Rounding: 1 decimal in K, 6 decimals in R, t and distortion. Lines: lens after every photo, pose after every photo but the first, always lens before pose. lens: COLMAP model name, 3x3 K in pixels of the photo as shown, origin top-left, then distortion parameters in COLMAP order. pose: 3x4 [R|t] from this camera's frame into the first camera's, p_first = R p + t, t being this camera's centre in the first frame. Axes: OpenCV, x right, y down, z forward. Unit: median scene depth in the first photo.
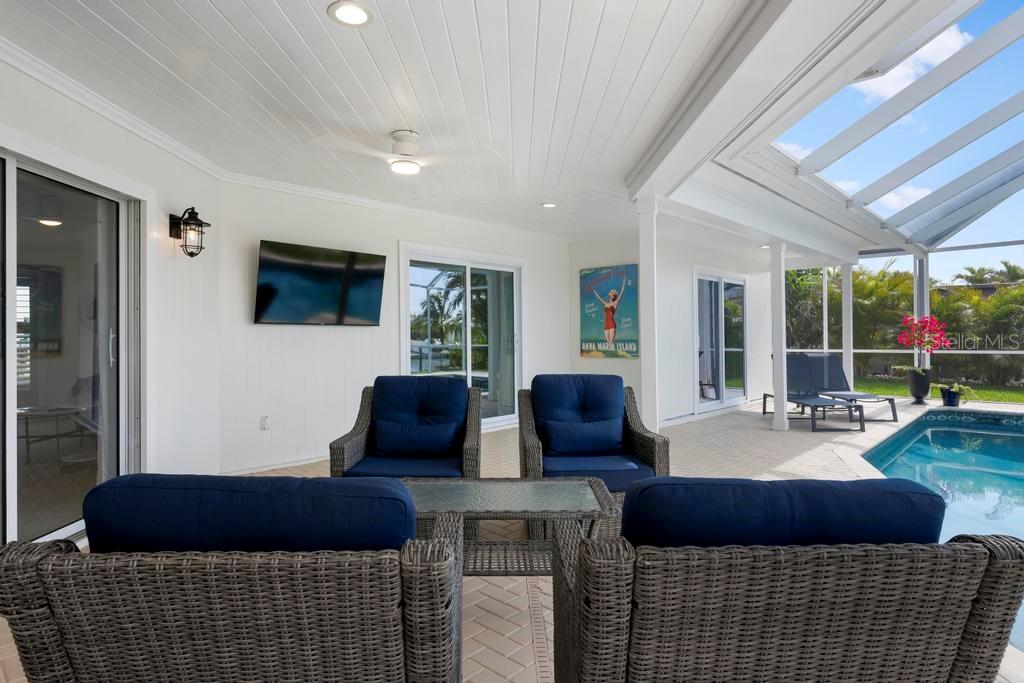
lens RADIAL K [[564.1, 0, 512.0], [0, 564.1, 341.5], [0, 0, 1]] dist [0.000064, -0.000331]
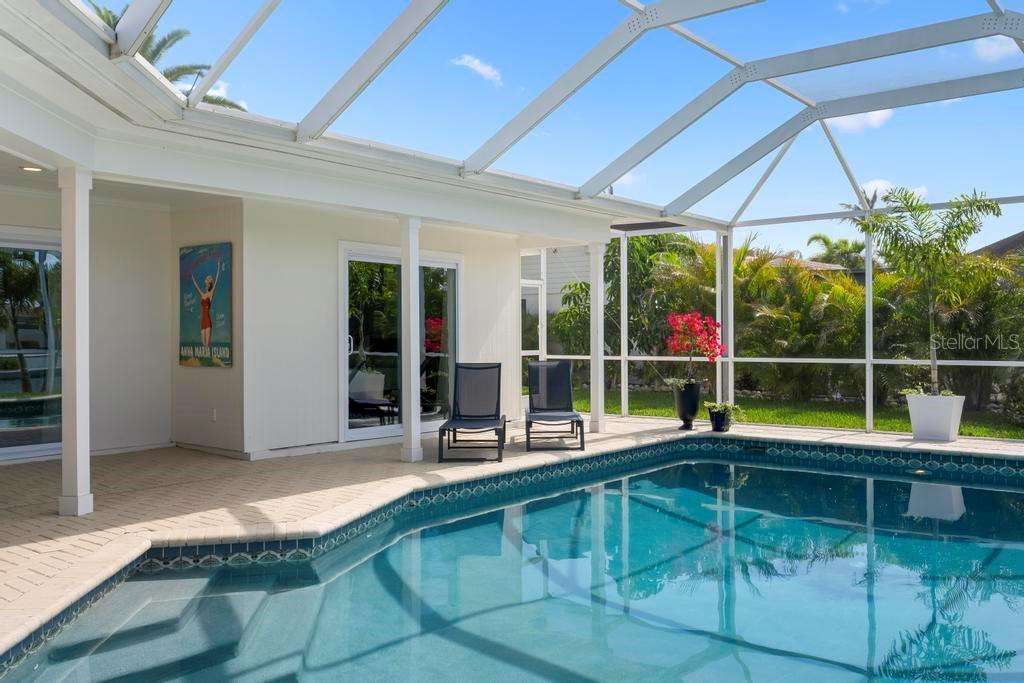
lens RADIAL K [[882.3, 0, 505.2], [0, 882.3, 328.3], [0, 0, 1]] dist [-0.002685, 0.000188]
pose [[0.997046, 0.005142, 0.076632, 0.462264], [-0.004020, 0.999883, -0.014784, -0.006070], [-0.076699, 0.014433, 0.996950, -0.188083]]
